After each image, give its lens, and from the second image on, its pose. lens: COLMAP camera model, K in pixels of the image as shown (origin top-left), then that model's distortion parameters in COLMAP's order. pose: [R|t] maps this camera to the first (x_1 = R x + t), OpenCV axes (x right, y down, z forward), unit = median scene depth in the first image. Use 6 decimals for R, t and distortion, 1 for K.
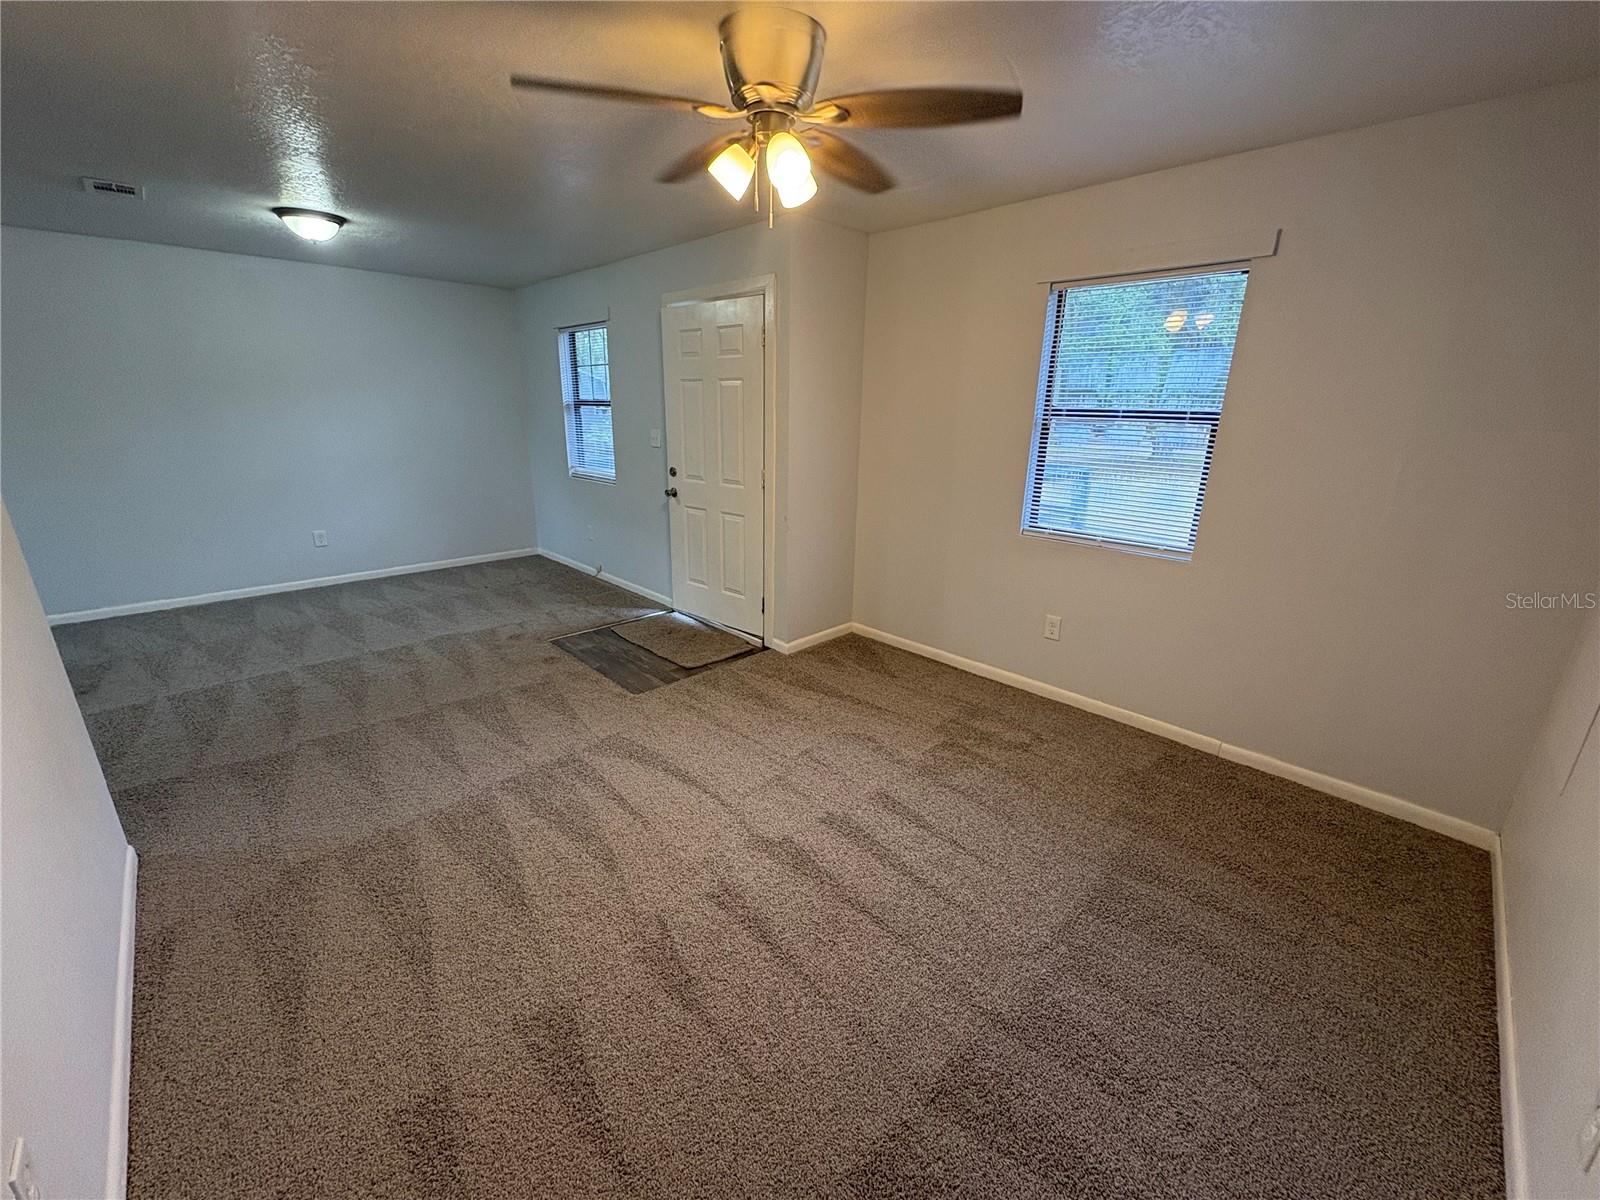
lens RADIAL K [[635.1, 0, 800.0], [0, 635.1, 600.0], [0, 0, 1]] dist [-0.002289, 0.000056]
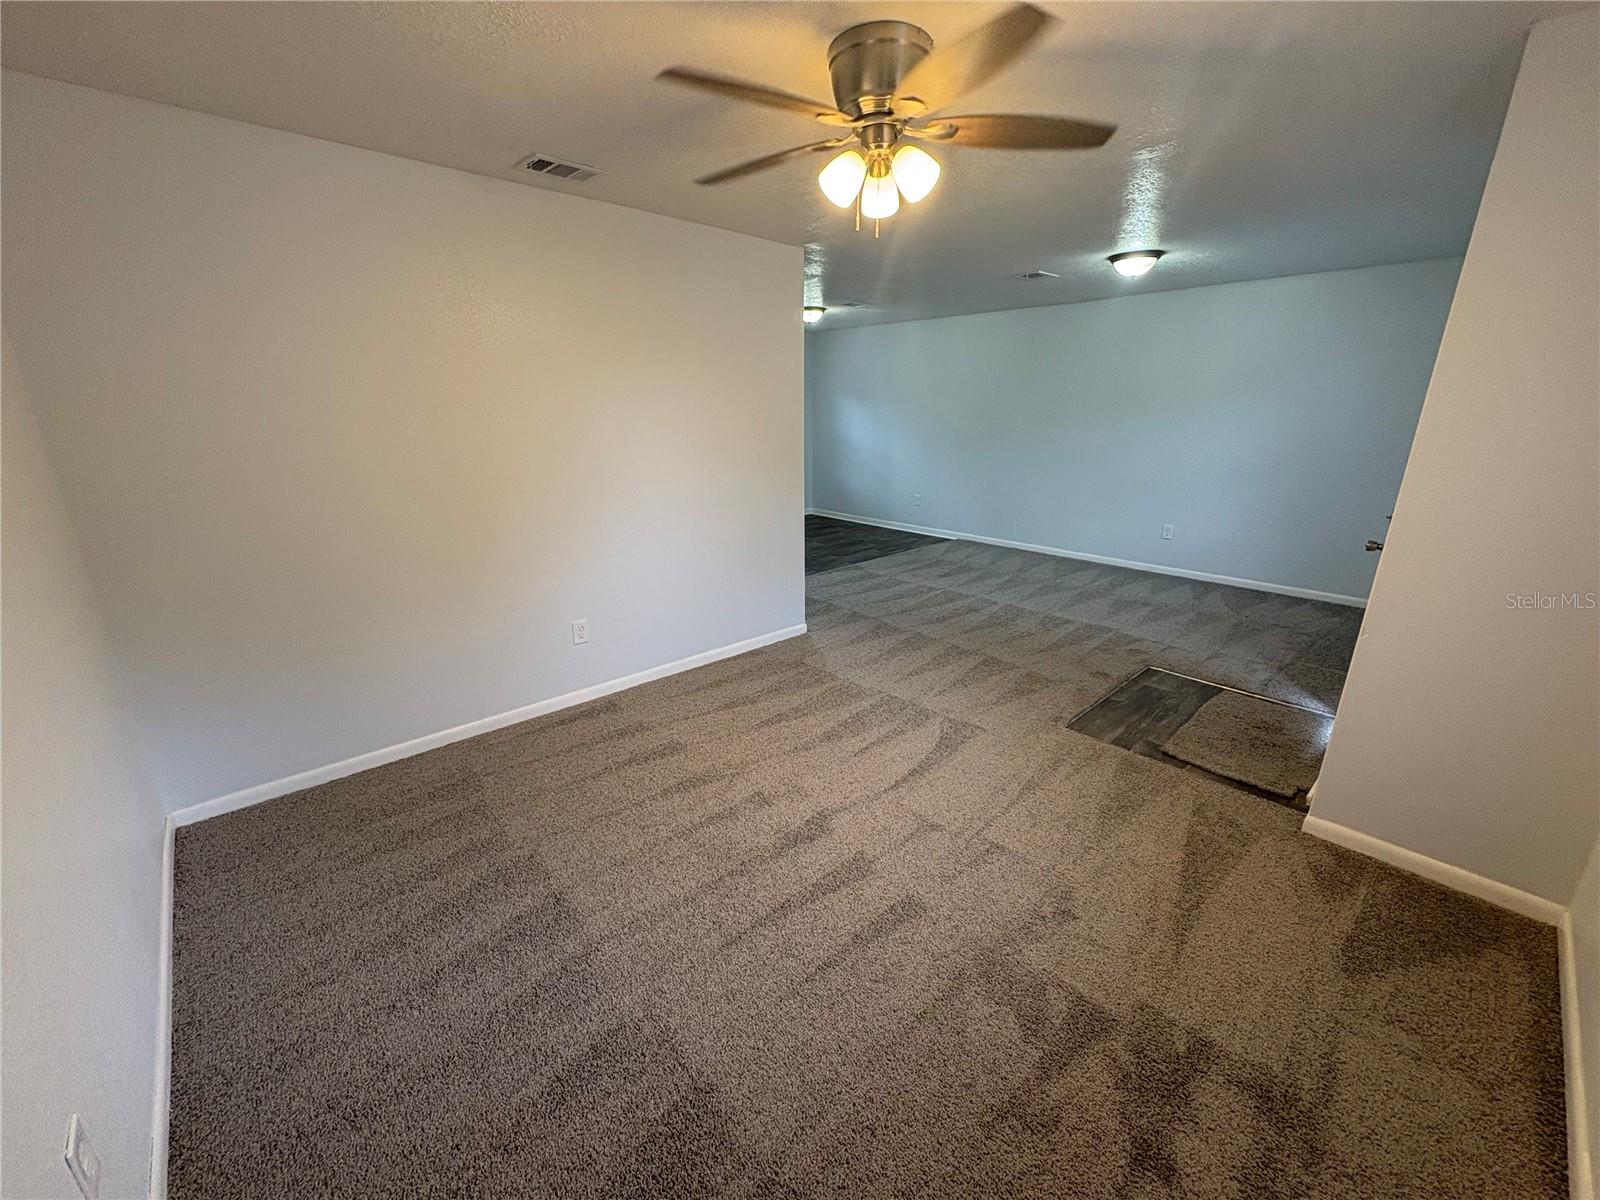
lens RADIAL K [[635.1, 0, 800.0], [0, 635.1, 600.0], [0, 0, 1]] dist [-0.002289, 0.000056]
pose [[-0.026419, 0.278184, -0.960165, 0.545950], [-0.295031, 0.915545, 0.273374, -0.146664], [0.955122, 0.290501, 0.057885, 0.498612]]
